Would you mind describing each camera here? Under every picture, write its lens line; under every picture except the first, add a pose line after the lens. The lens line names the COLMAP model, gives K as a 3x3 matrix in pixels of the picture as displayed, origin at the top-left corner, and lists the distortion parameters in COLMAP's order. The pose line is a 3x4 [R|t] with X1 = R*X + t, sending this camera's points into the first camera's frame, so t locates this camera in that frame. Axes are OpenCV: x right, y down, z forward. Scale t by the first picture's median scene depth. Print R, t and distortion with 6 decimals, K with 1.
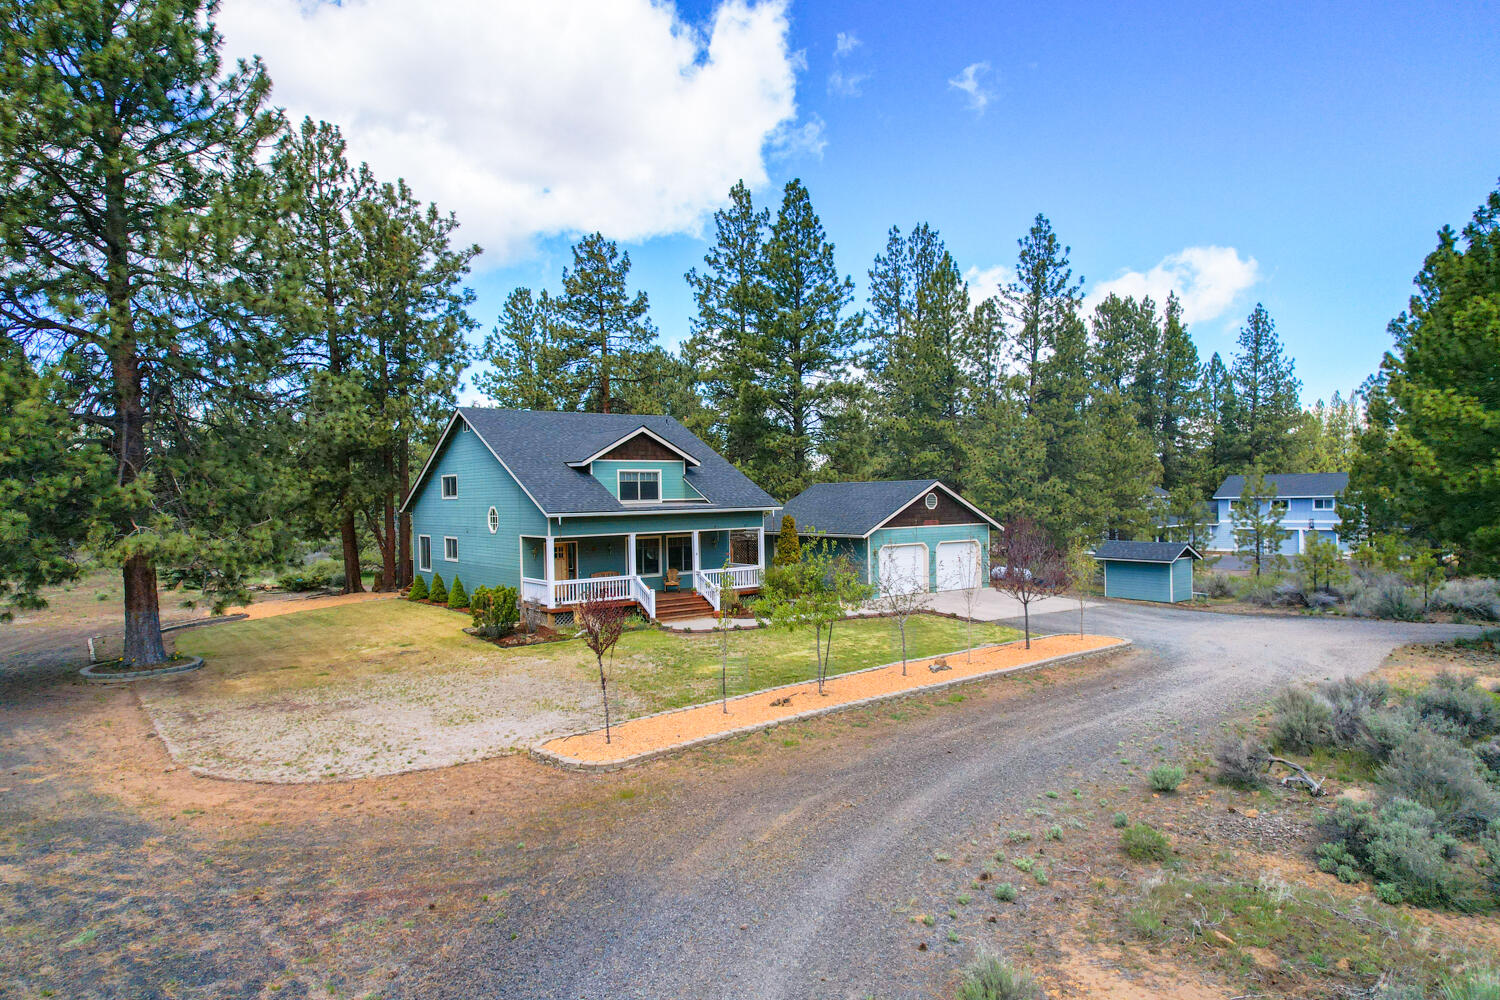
lens RADIAL K [[949.9, 0, 750.0], [0, 949.9, 500.0], [0, 0, 1]] dist [0.066195, -0.046020]
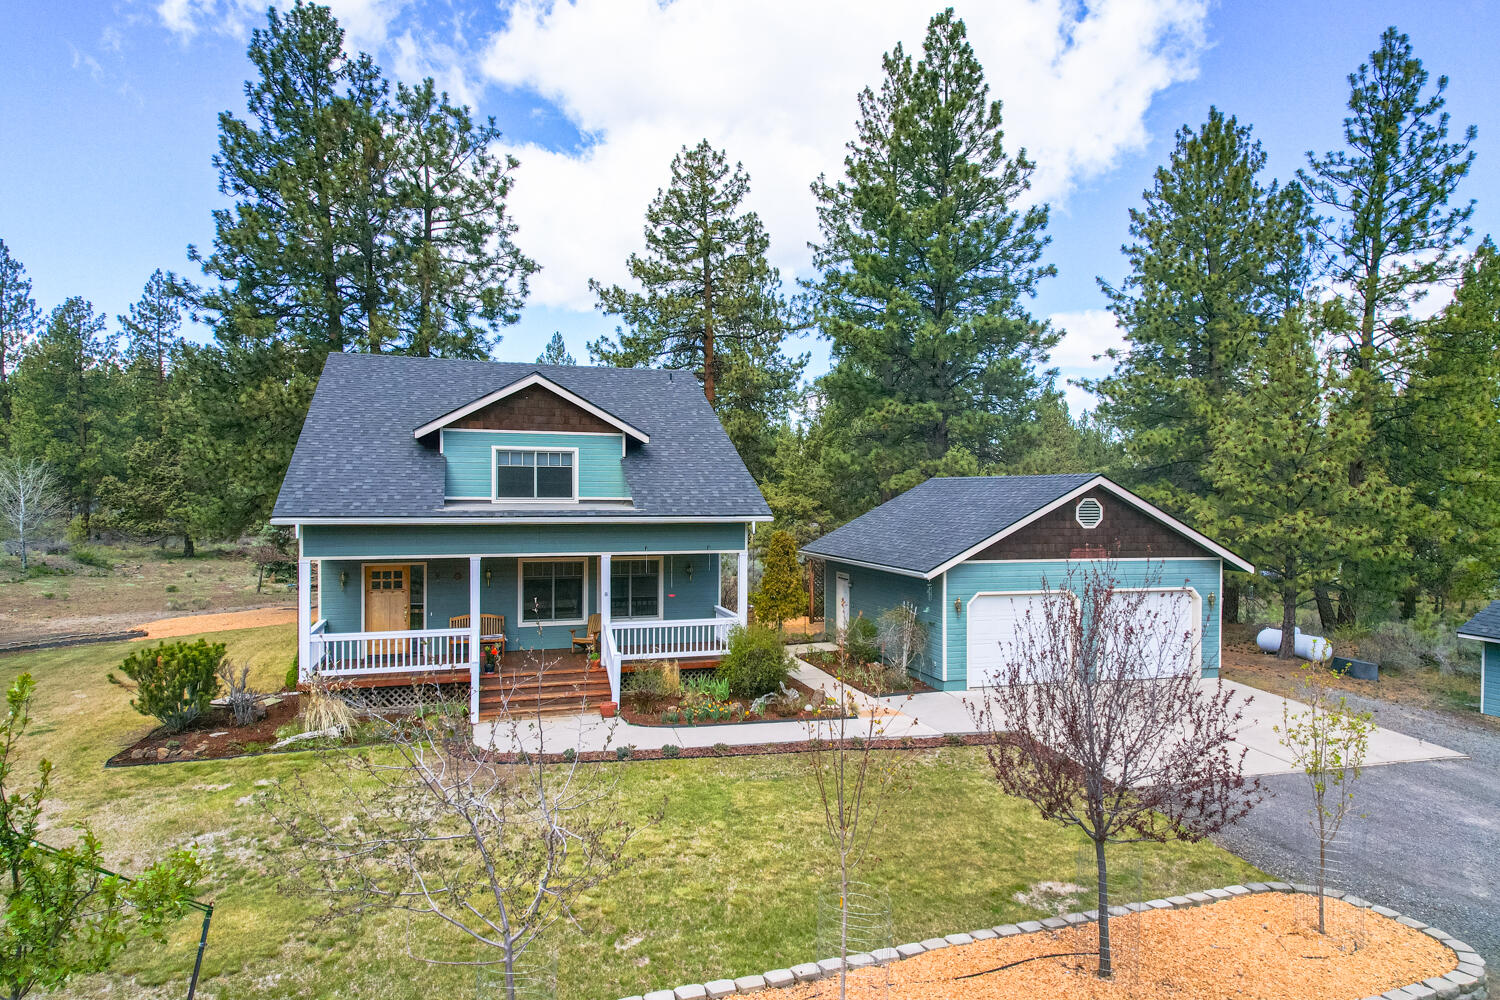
lens RADIAL K [[933.3, 0, 751.0], [0, 933.3, 512.5], [0, 0, 1]] dist [0.075818, -0.066666]
pose [[0.943626, 0.030433, -0.329610, 0.167626], [-0.024074, 0.999437, 0.023358, -0.006420], [0.330136, -0.014106, 0.943828, 0.395739]]
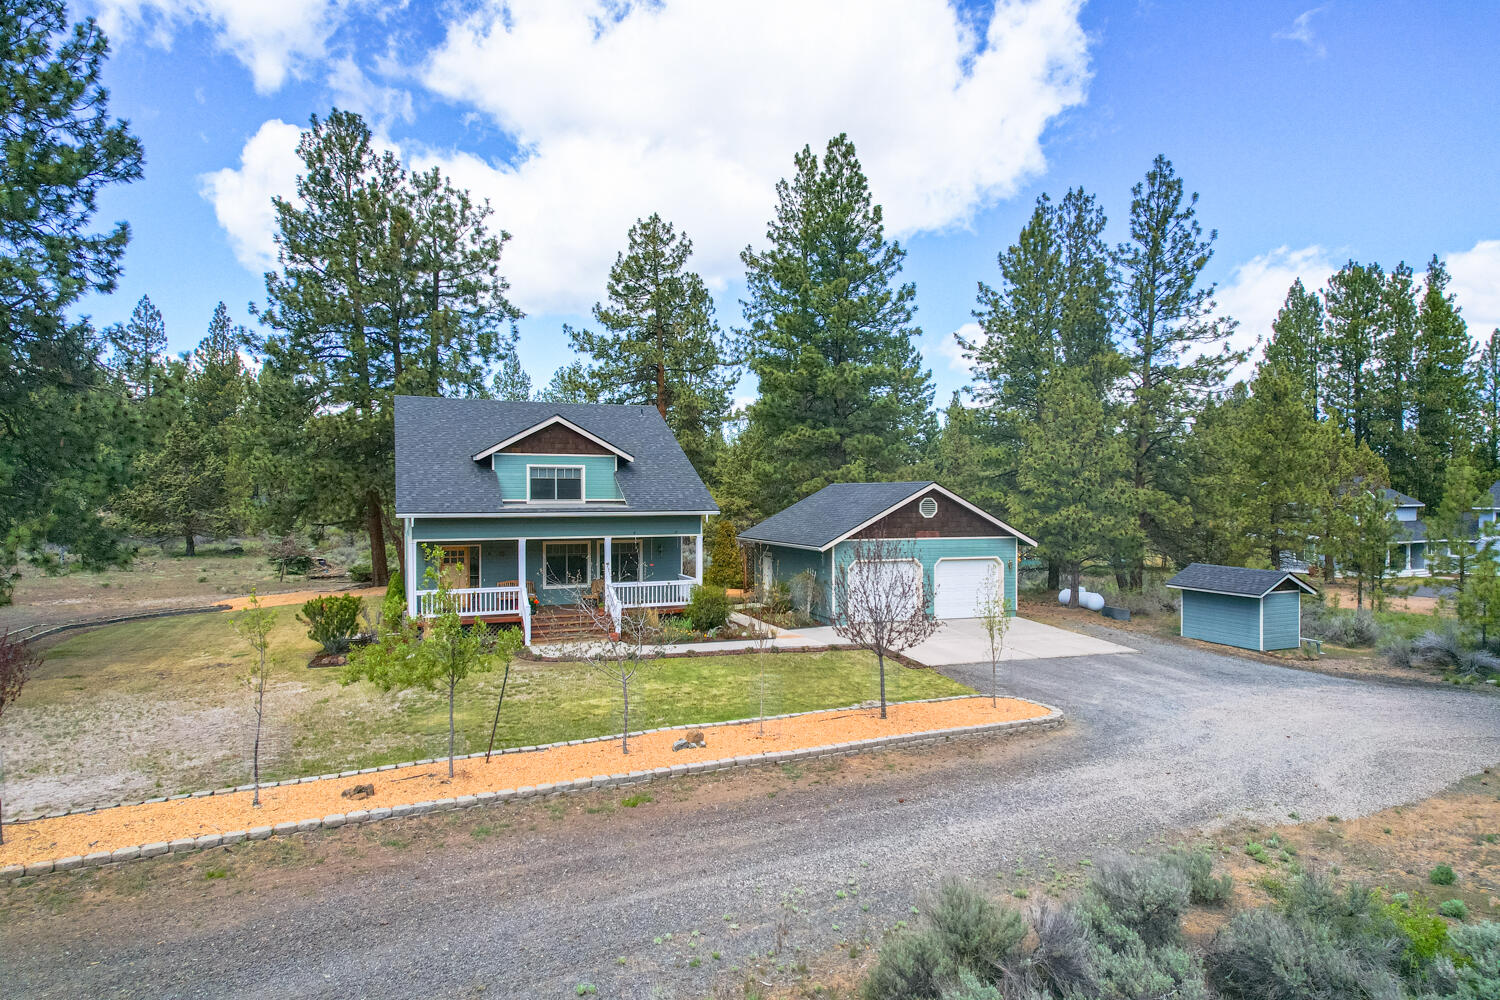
lens RADIAL K [[922.2, 0, 750.0], [0, 922.2, 500.0], [0, 0, 1]] dist [0.062173, -0.038502]
pose [[0.965441, 0.019023, -0.259926, 0.224653], [-0.018057, 0.999818, 0.006104, -0.006671], [0.259994, -0.001199, 0.965609, 0.182893]]
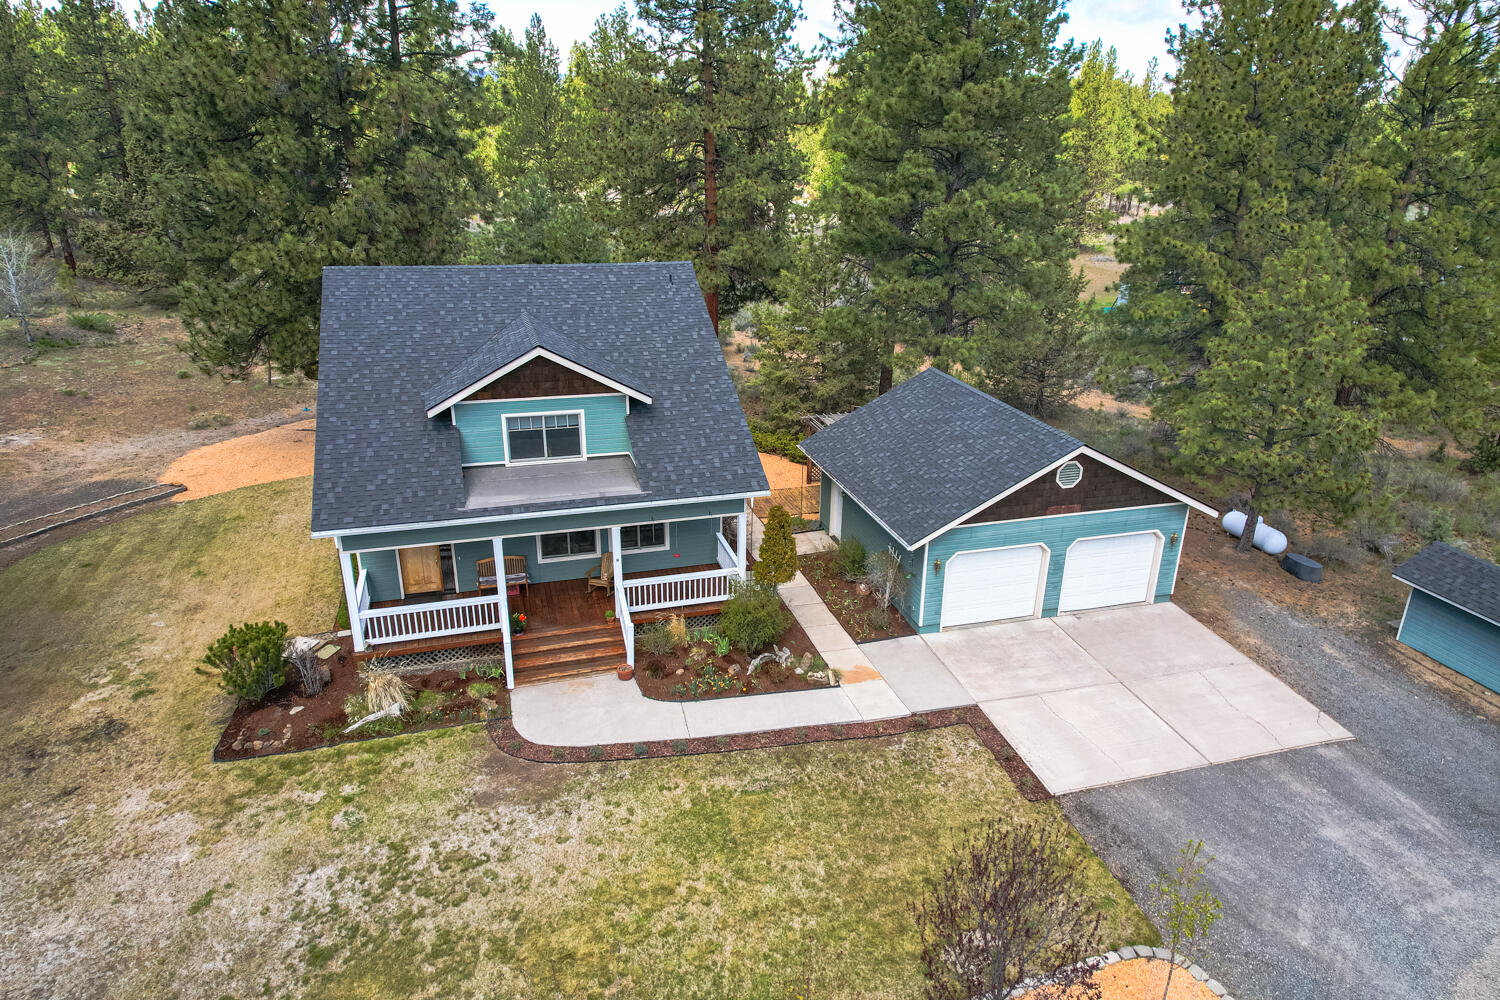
lens RADIAL K [[949.9, 0, 750.0], [0, 949.9, 500.0], [0, 0, 1]] dist [0.066195, -0.046020]
pose [[0.940874, 0.154333, -0.301557, 0.167706], [-0.032177, 0.926882, 0.373972, -0.174502], [0.337224, -0.342157, 0.877045, 0.389707]]
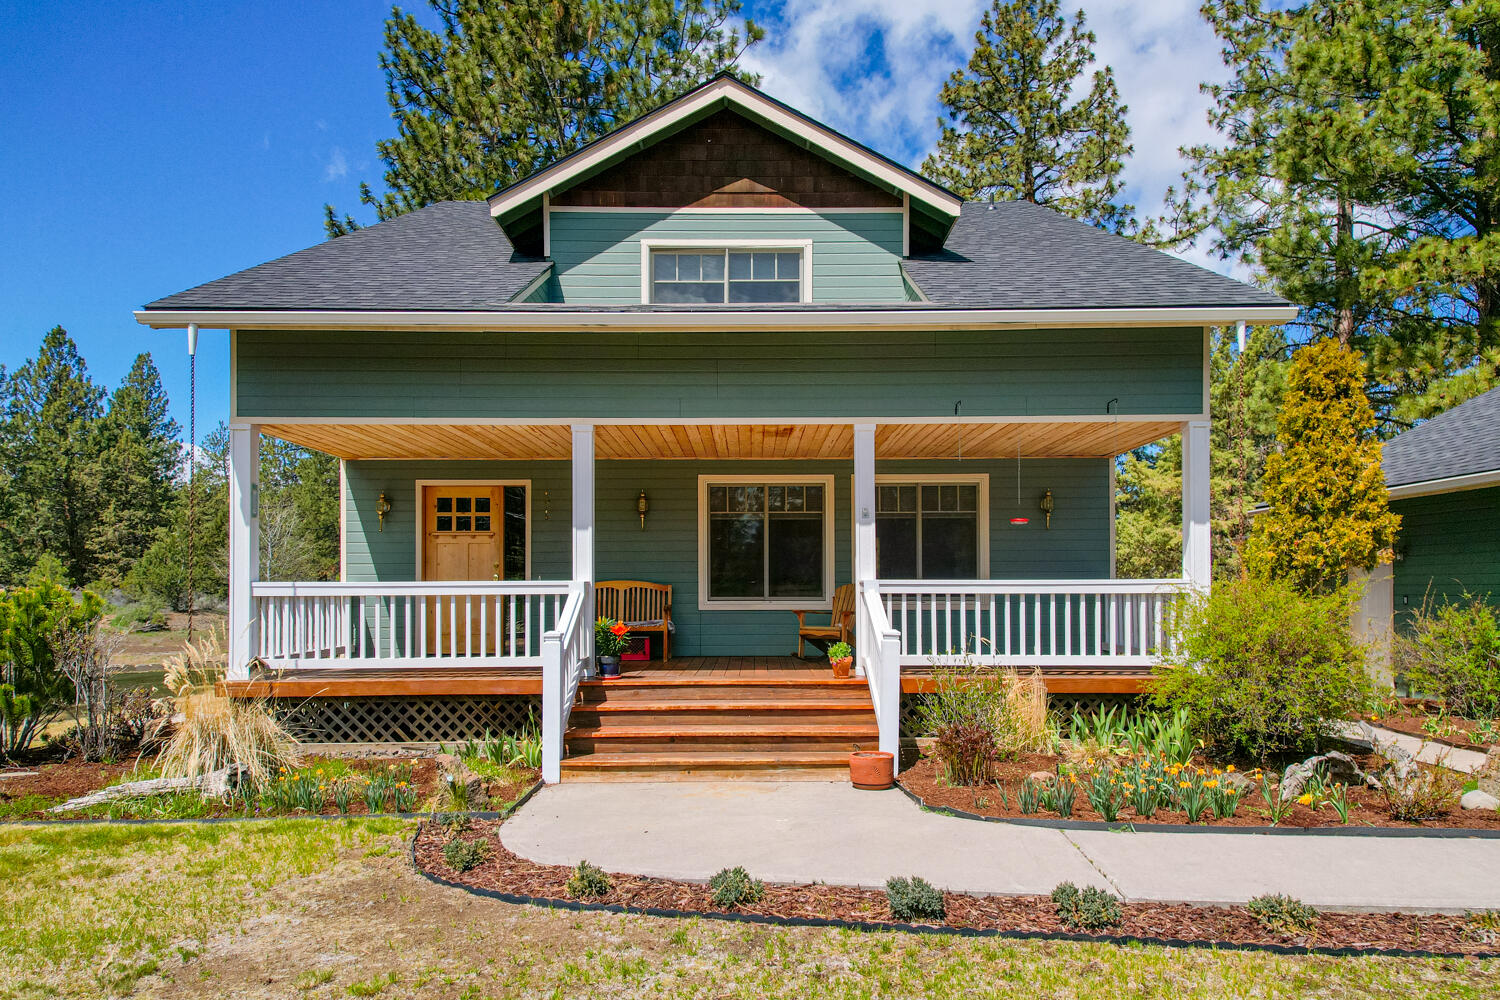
lens RADIAL K [[958.2, 0, 753.3], [0, 958.2, 582.3], [0, 0, 1]] dist [0.057819, -0.001562]
pose [[0.808193, 0.012610, -0.588782, 0.054798], [-0.017984, 0.999833, -0.003272, 0.060453], [0.588643, 0.013233, 0.808285, 0.619204]]
